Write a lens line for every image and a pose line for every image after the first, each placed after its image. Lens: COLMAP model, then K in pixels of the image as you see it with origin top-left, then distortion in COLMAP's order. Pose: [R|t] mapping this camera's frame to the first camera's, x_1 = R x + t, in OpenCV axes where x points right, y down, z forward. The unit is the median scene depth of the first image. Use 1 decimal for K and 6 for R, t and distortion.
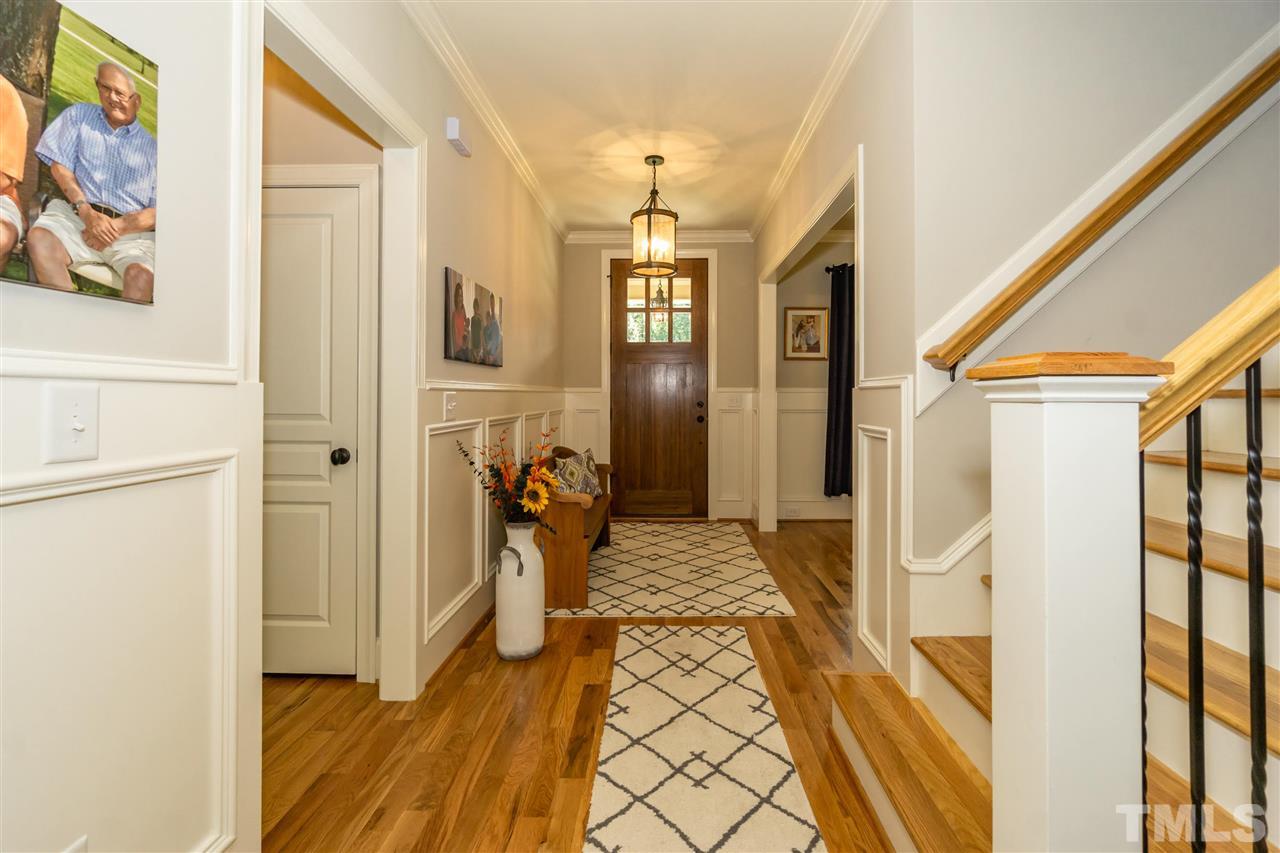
lens RADIAL K [[552.8, 0, 641.2], [0, 552.8, 395.2], [0, 0, 1]] dist [-0.002356, -0.000535]
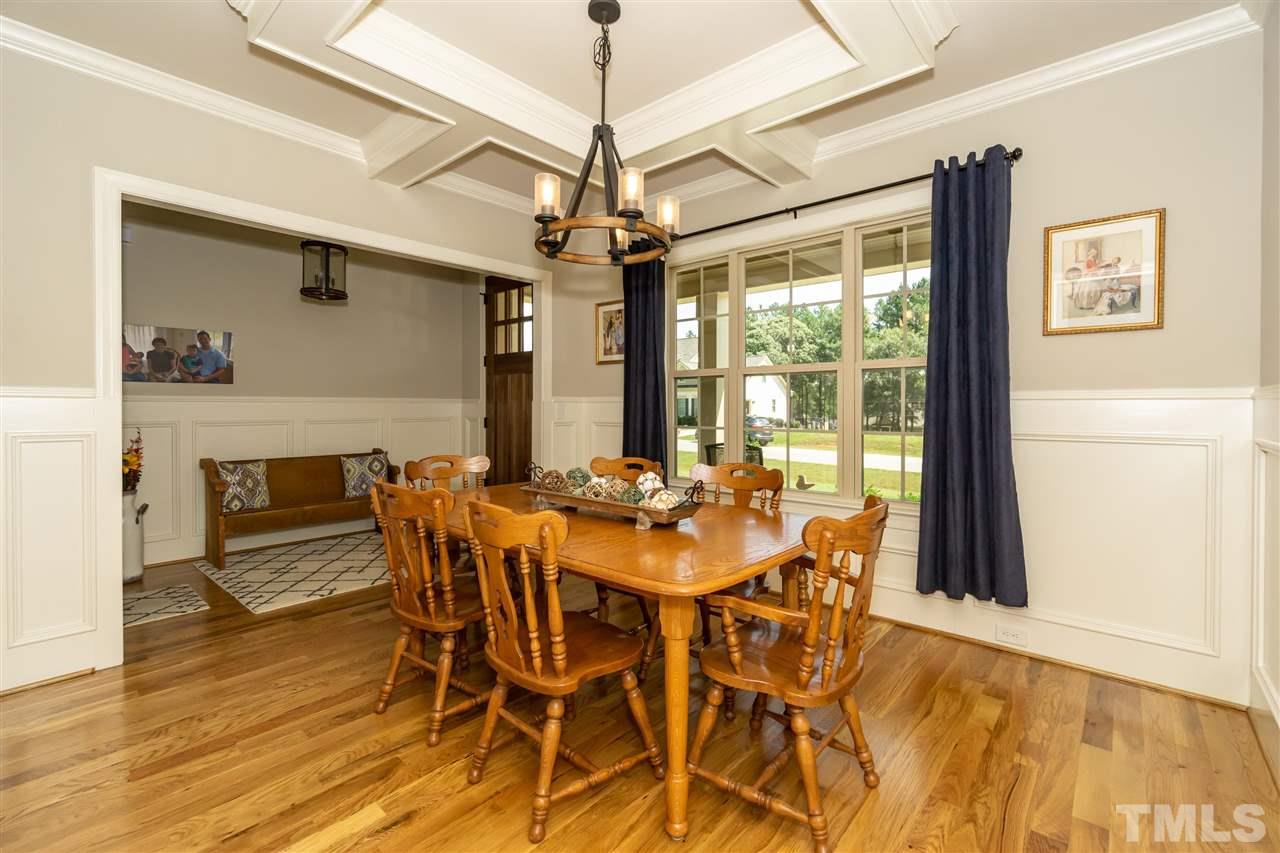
lens RADIAL K [[548.9, 0, 637.3], [0, 548.9, 411.3], [0, 0, 1]] dist [-0.001868, -0.000359]
pose [[0.770922, 0.006171, -0.636900, 0.878927], [-0.000334, 0.999957, 0.009284, 0.001583], [0.636930, -0.006944, 0.770890, 0.382928]]
